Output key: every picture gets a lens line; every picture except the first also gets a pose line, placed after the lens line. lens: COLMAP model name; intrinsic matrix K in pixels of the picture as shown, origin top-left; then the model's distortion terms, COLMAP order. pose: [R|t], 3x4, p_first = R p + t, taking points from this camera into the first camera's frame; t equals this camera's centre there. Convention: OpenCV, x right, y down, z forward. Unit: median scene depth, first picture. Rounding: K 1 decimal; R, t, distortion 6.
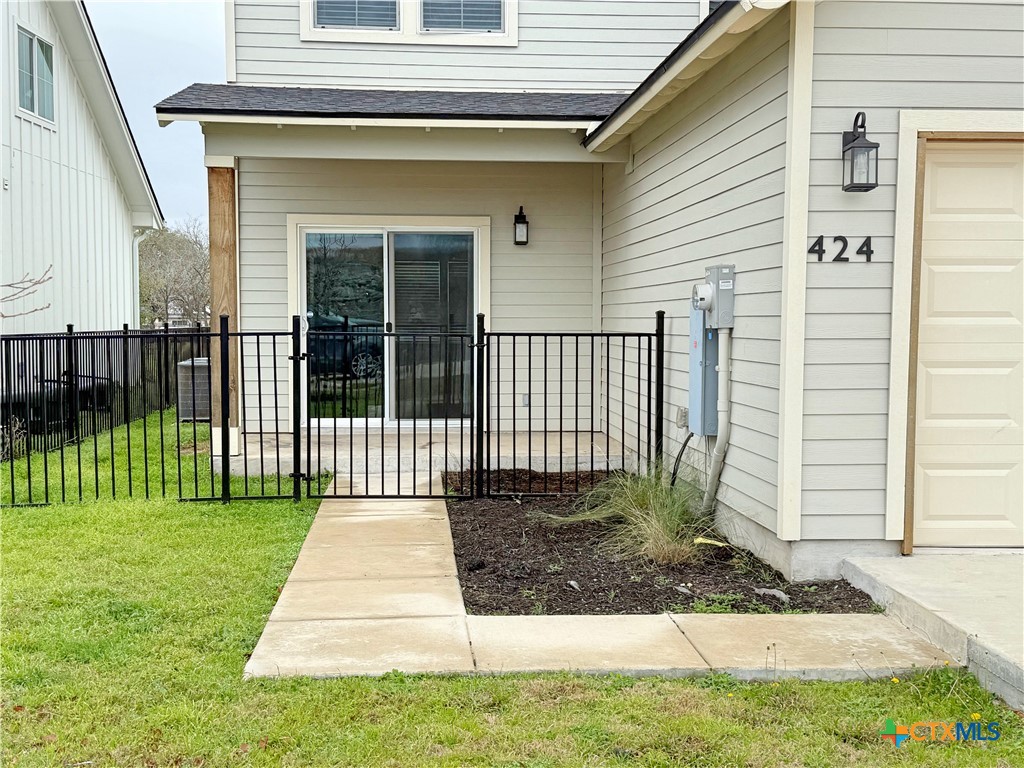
lens RADIAL K [[1340.7, 0, 512.2], [0, 1340.7, 384.7], [0, 0, 1]] dist [0.085045, 0.000000]
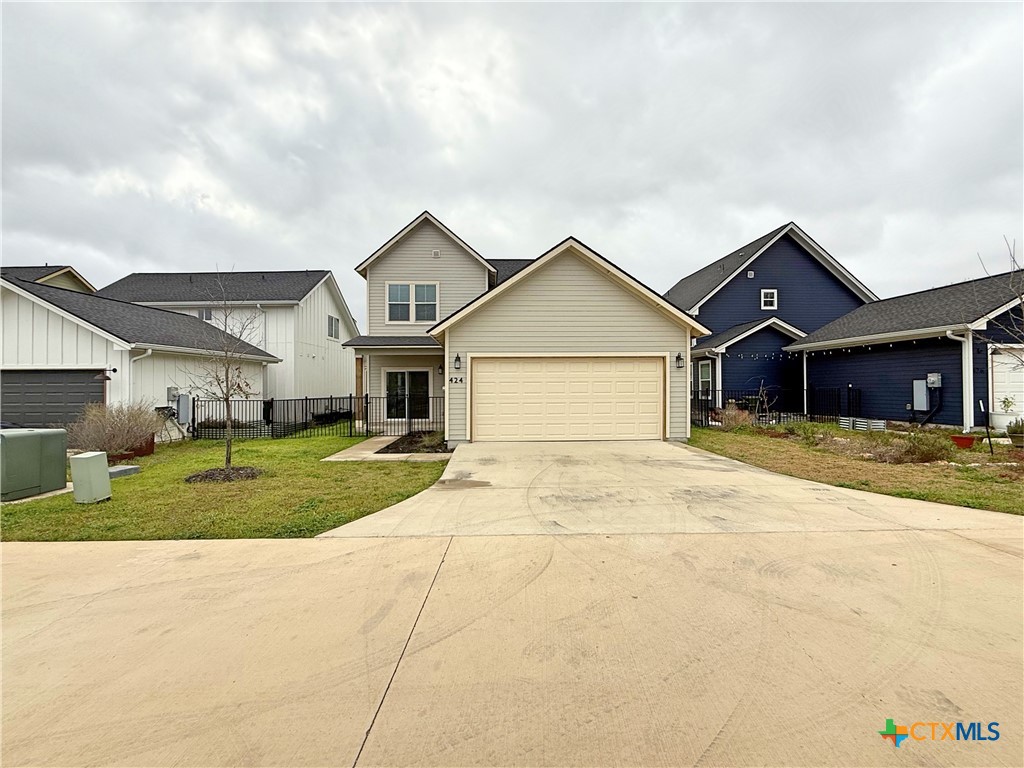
lens RADIAL K [[473.7, 0, 513.1], [0, 473.7, 374.9], [0, 0, 1]] dist [0.000299, 0.000001]
pose [[0.999264, -0.010063, -0.037018, 0.326094], [0.007122, 0.996871, -0.078730, 0.010822], [0.037694, 0.078408, 0.996208, -0.452095]]
